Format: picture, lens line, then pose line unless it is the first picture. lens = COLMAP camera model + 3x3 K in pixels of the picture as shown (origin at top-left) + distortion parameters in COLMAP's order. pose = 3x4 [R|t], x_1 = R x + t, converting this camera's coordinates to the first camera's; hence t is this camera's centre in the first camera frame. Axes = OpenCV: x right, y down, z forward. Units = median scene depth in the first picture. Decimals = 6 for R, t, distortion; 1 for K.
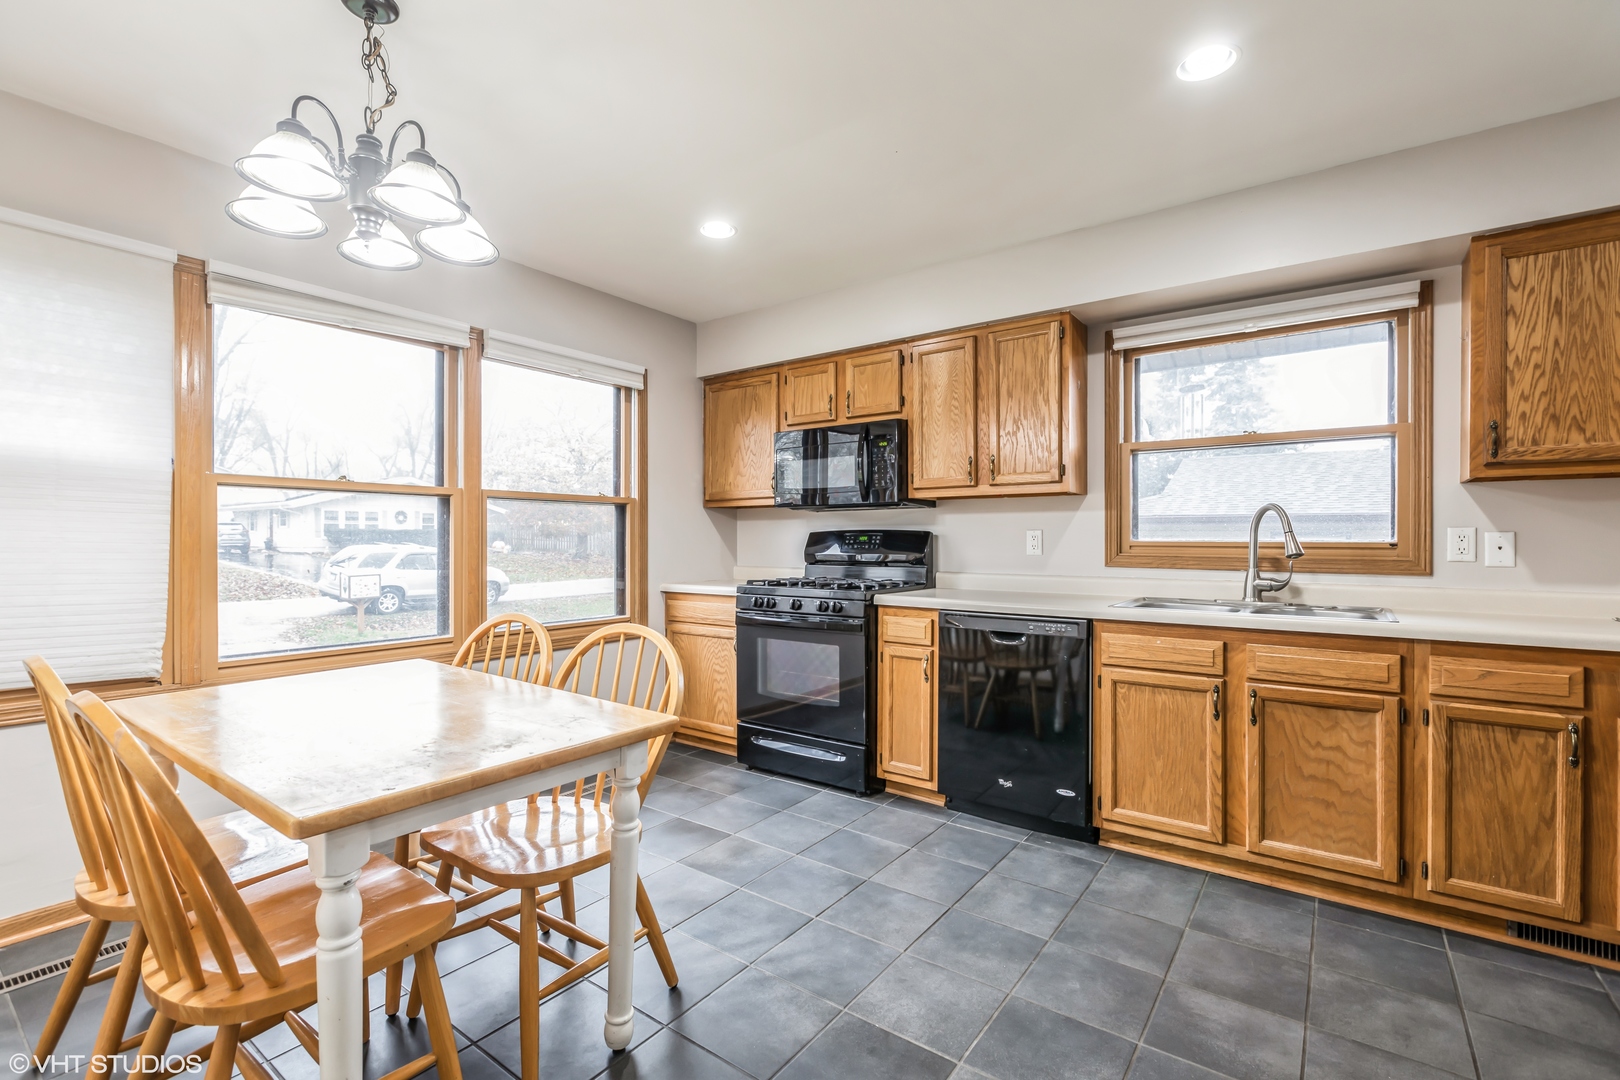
lens RADIAL K [[724.2, 0, 803.4], [0, 724.2, 535.8], [0, 0, 1]] dist [0.005203, -0.000475]
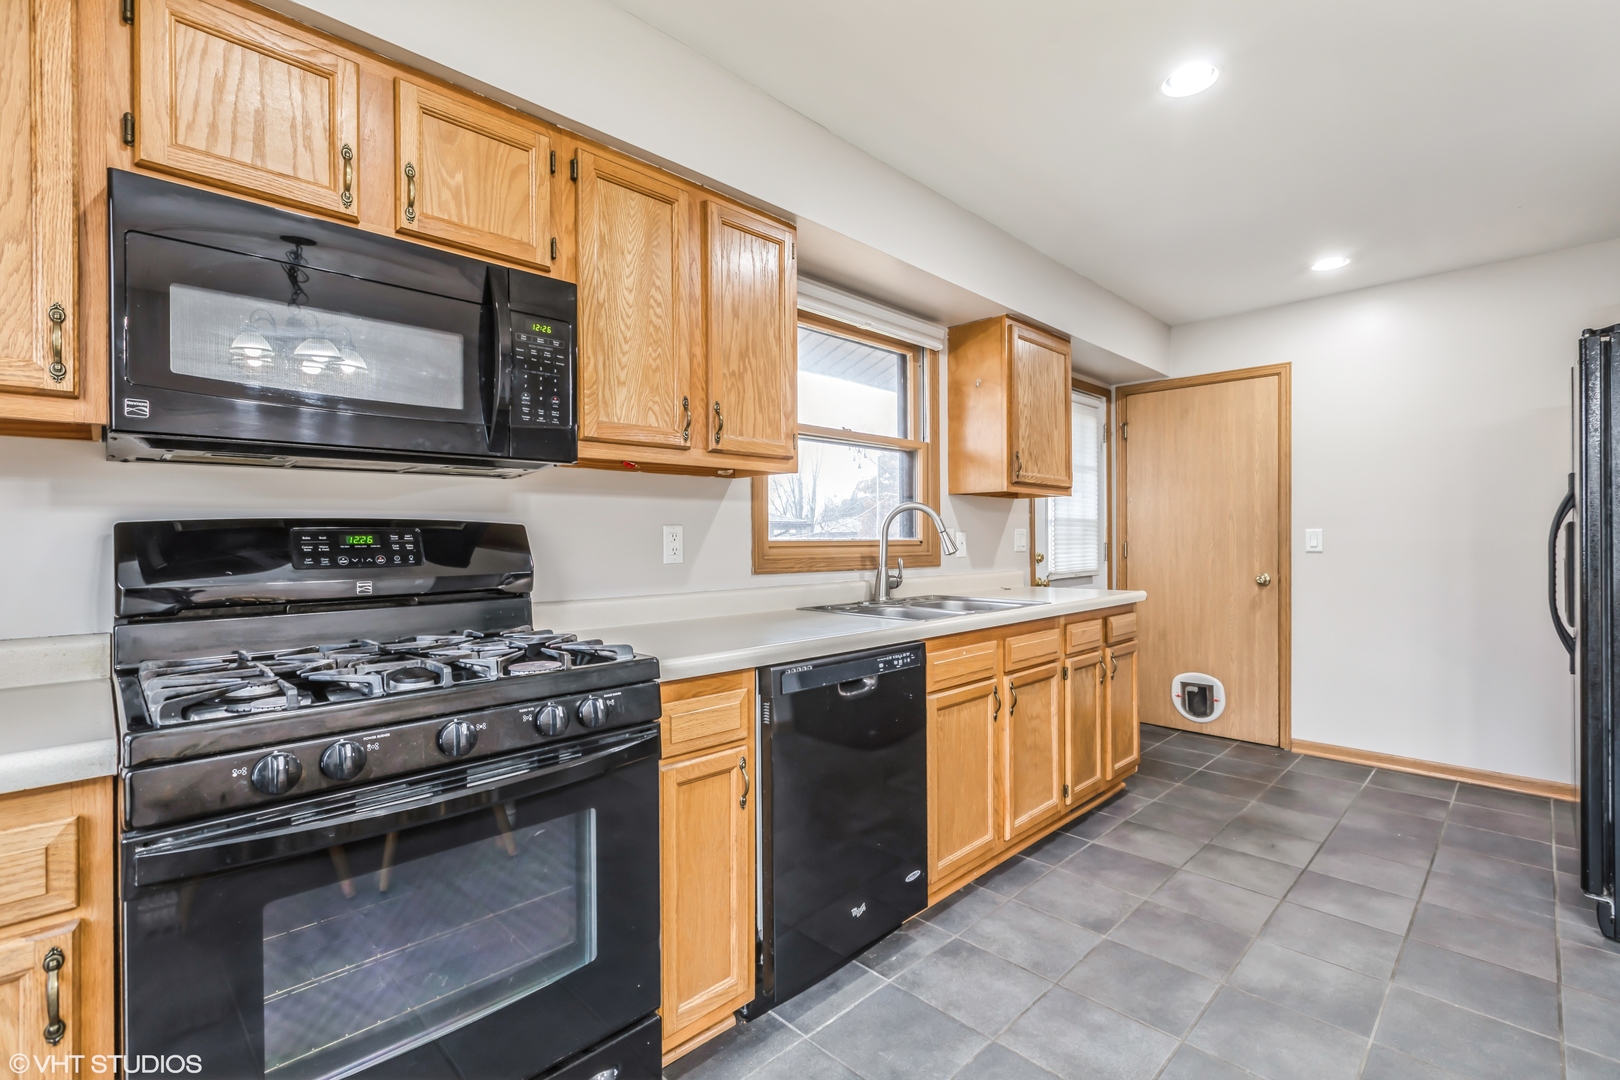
lens RADIAL K [[724.2, 0, 804.5], [0, 724.2, 533.4], [0, 0, 1]] dist [0.005203, -0.000475]
pose [[0.156532, 0.004202, 0.987664, -0.379709], [0.001744, 0.999988, -0.004531, 0.003144], [-0.987671, 0.002432, 0.156522, 0.946721]]
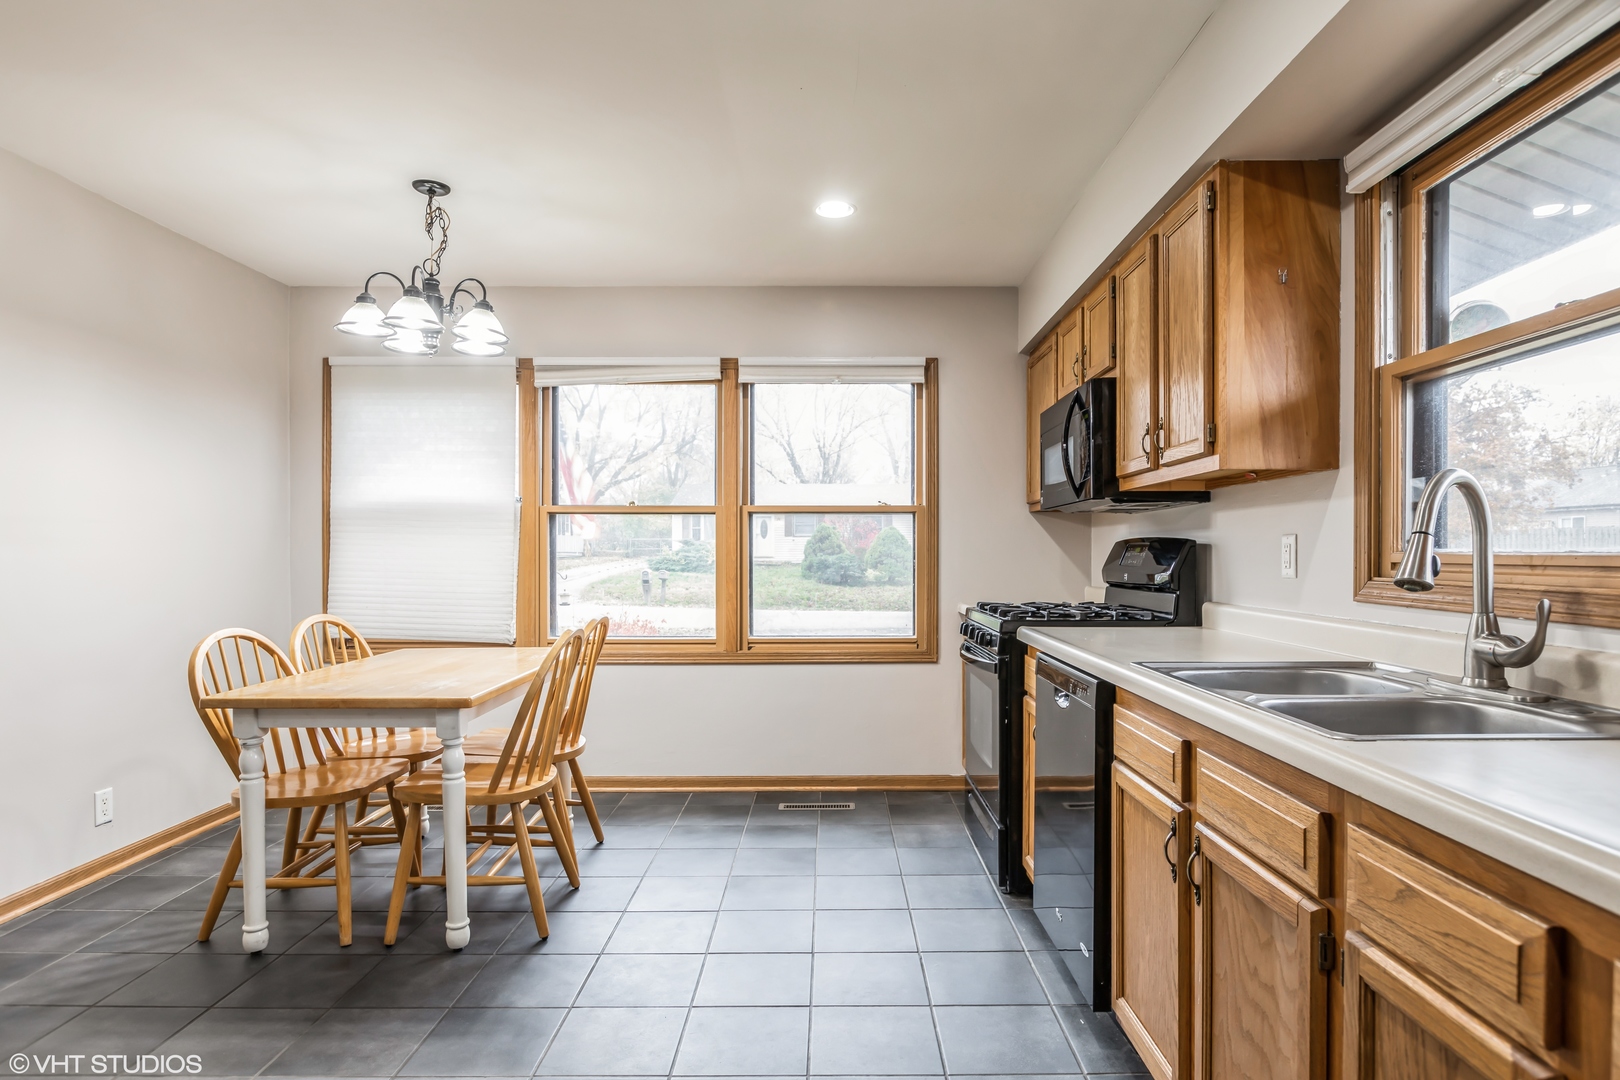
lens RADIAL K [[911.6, 0, 818.7], [0, 911.6, 556.1], [0, 0, 1]] dist [-0.001312, -0.000123]
pose [[0.592639, 0.002199, -0.805465, 0.827612], [0.004735, 0.999969, 0.006214, 0.003286], [0.805454, -0.007497, 0.592611, 0.326932]]
